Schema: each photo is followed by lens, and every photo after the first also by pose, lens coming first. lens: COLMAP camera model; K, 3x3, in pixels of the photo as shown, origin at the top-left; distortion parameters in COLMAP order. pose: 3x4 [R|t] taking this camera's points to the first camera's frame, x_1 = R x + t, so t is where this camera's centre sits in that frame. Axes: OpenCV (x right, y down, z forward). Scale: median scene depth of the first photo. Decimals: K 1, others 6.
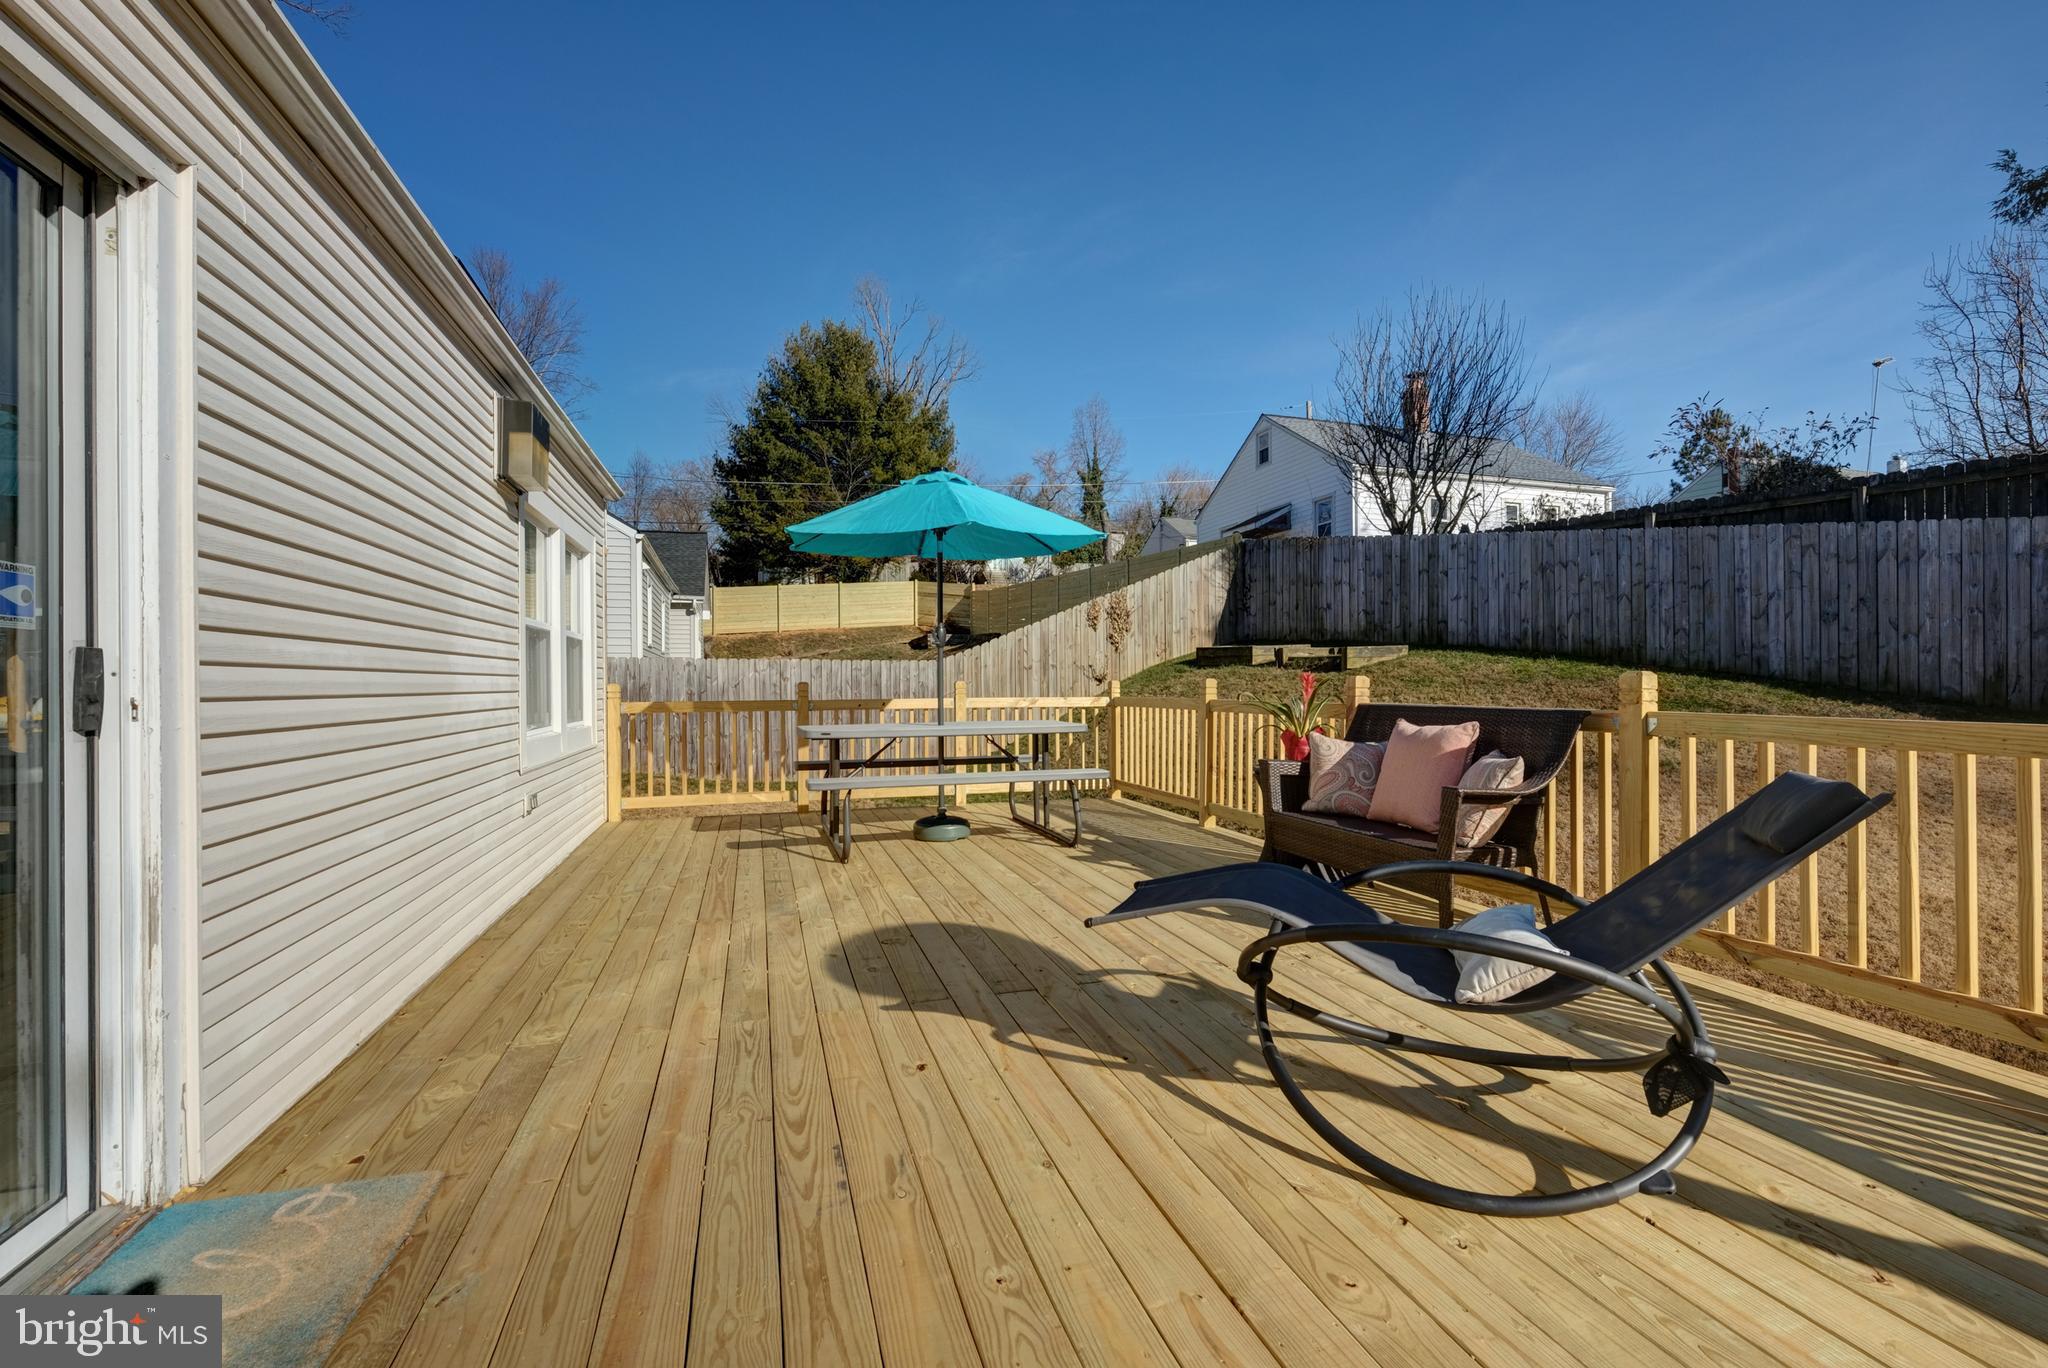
lens RADIAL K [[890.8, 0, 1033.9], [0, 890.8, 676.0], [0, 0, 1]] dist [-0.004745, 0.001611]
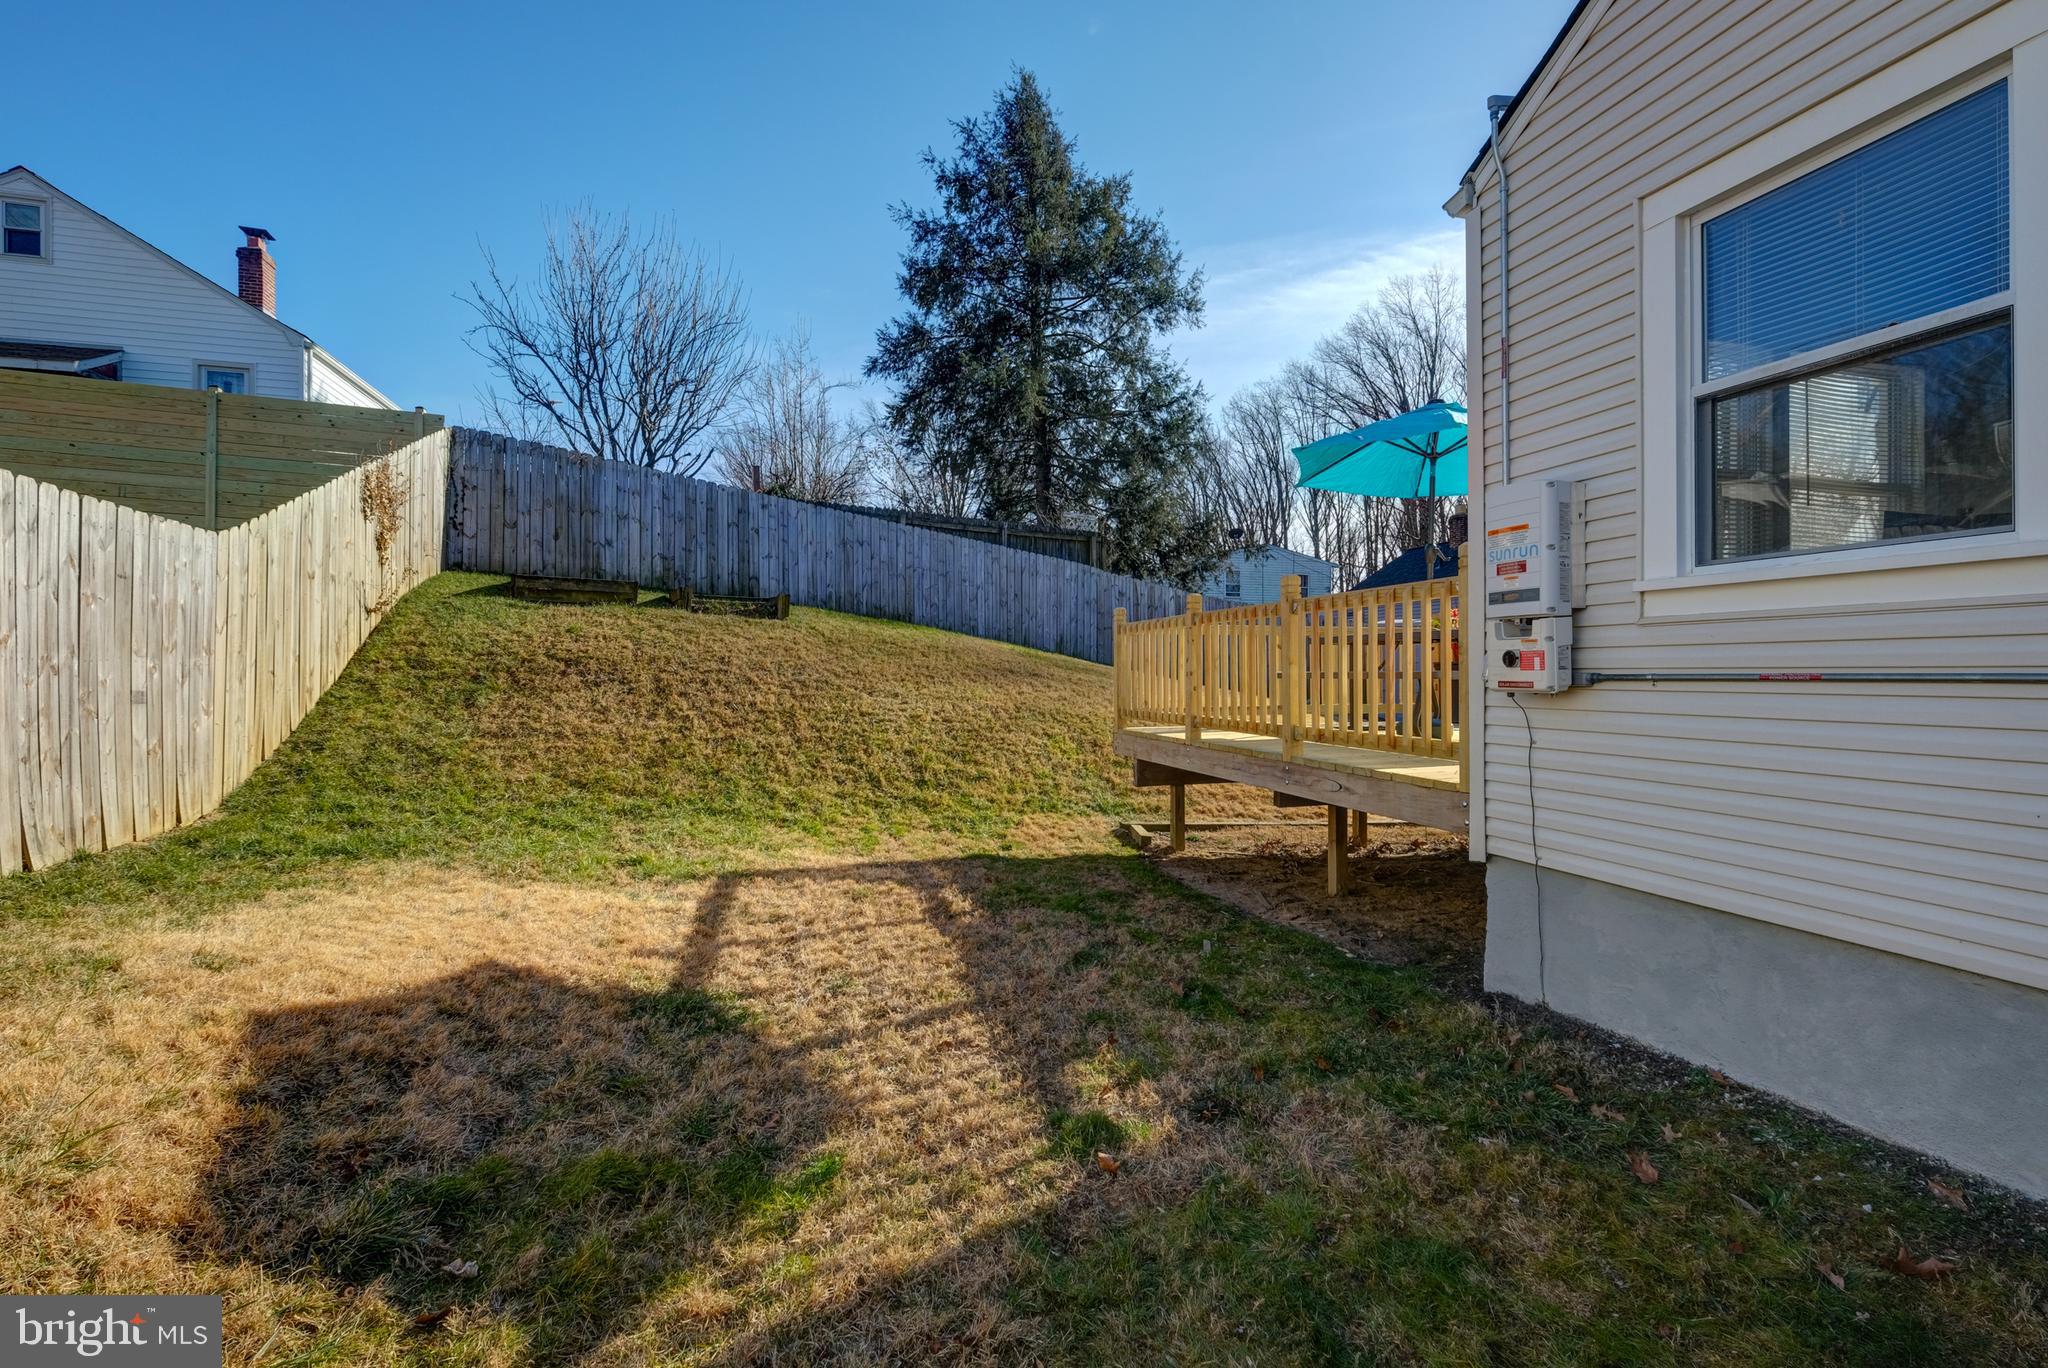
lens RADIAL K [[890.8, 0, 1023.5], [0, 890.8, 673.4], [0, 0, 1]] dist [-0.004745, 0.001611]
pose [[0.026287, 0.006923, 0.999630, -0.528309], [-0.004577, 0.999966, -0.006805, 0.051590], [-0.999644, -0.004397, 0.026318, 0.636351]]
